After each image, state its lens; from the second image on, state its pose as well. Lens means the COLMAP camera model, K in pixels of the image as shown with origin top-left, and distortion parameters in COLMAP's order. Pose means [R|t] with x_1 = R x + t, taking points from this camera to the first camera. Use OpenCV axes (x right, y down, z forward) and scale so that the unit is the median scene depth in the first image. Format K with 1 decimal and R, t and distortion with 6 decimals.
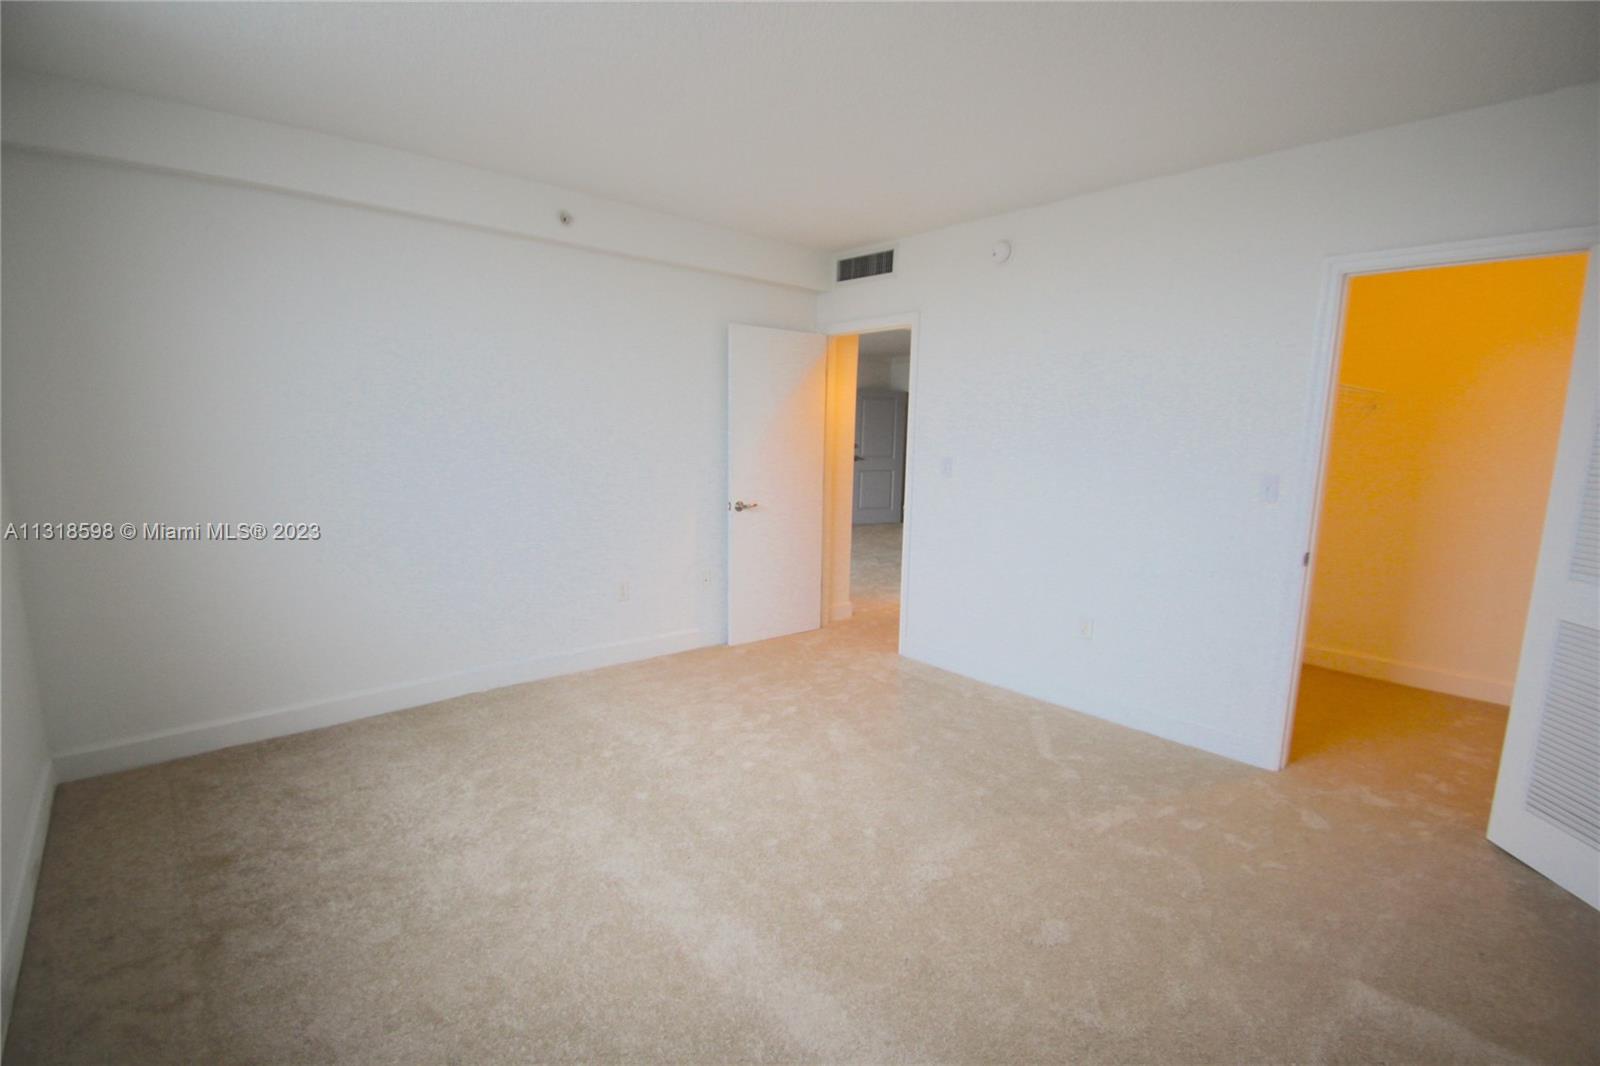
lens RADIAL K [[740.5, 0, 792.3], [0, 740.5, 553.7], [0, 0, 1]] dist [0.014268, -0.019575]
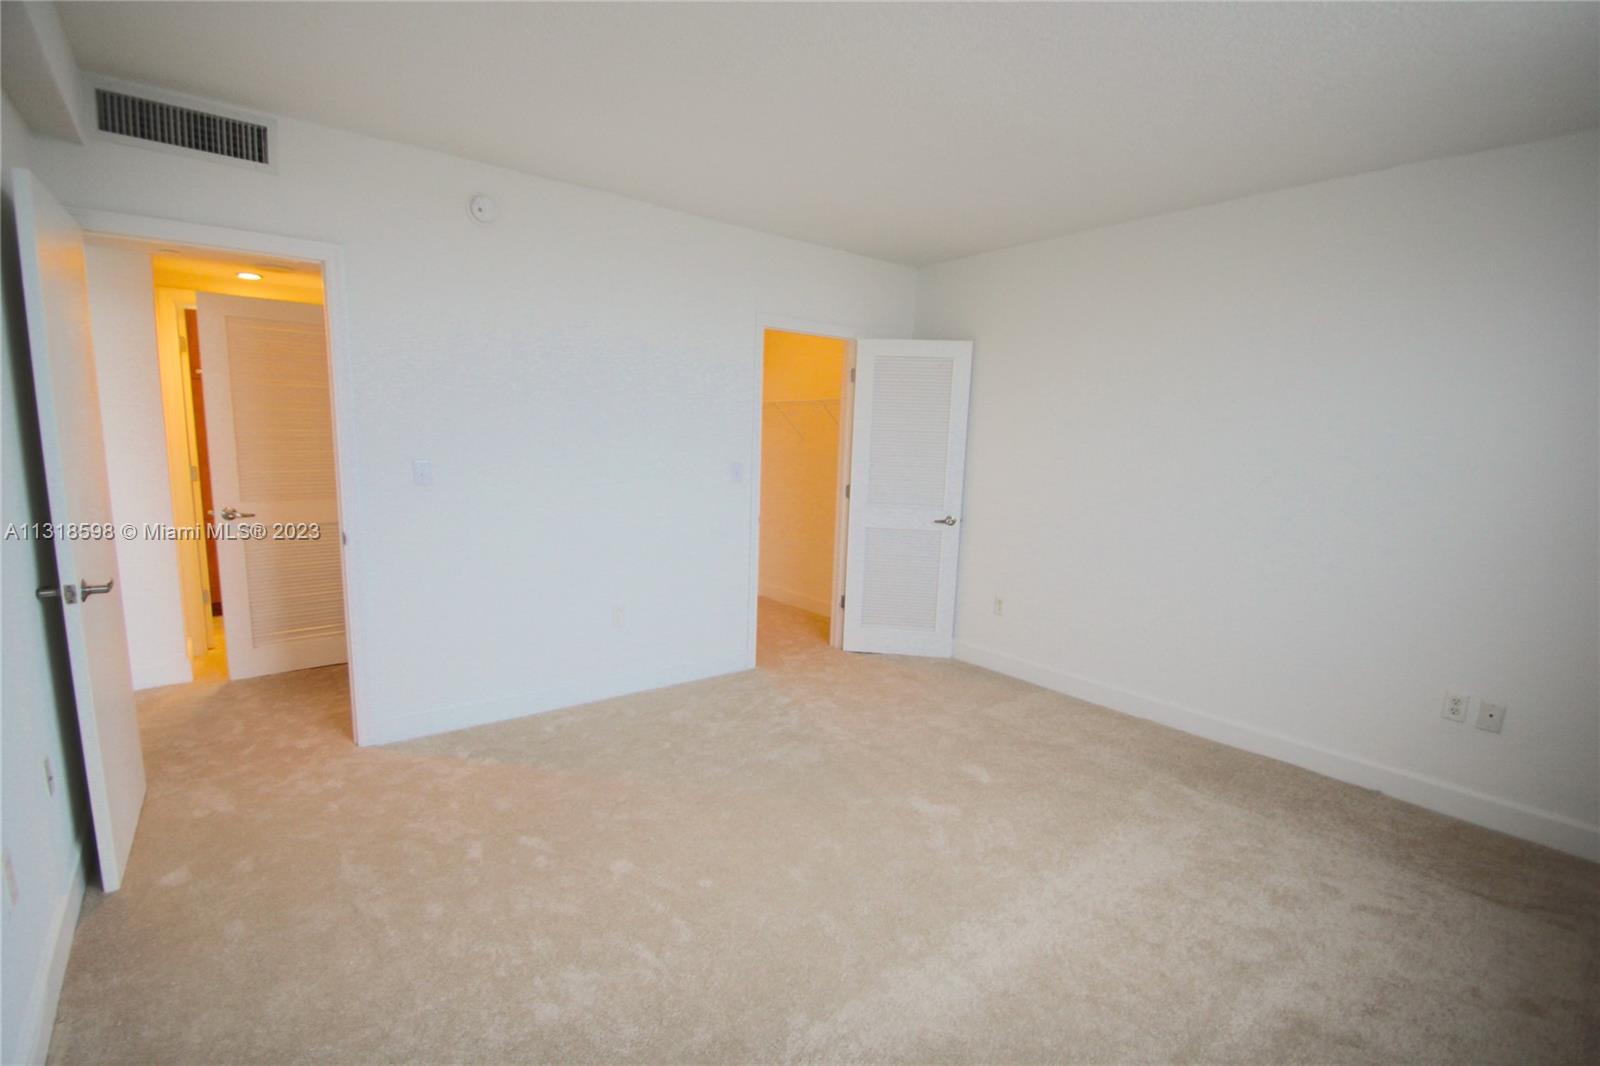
lens RADIAL K [[740.5, 0, 792.3], [0, 740.5, 553.7], [0, 0, 1]] dist [0.014268, -0.019575]
pose [[0.043080, -0.172947, 0.983989, -0.512074], [0.131164, 0.977357, 0.166039, -0.107953], [-0.990424, 0.121911, 0.064789, 0.571591]]
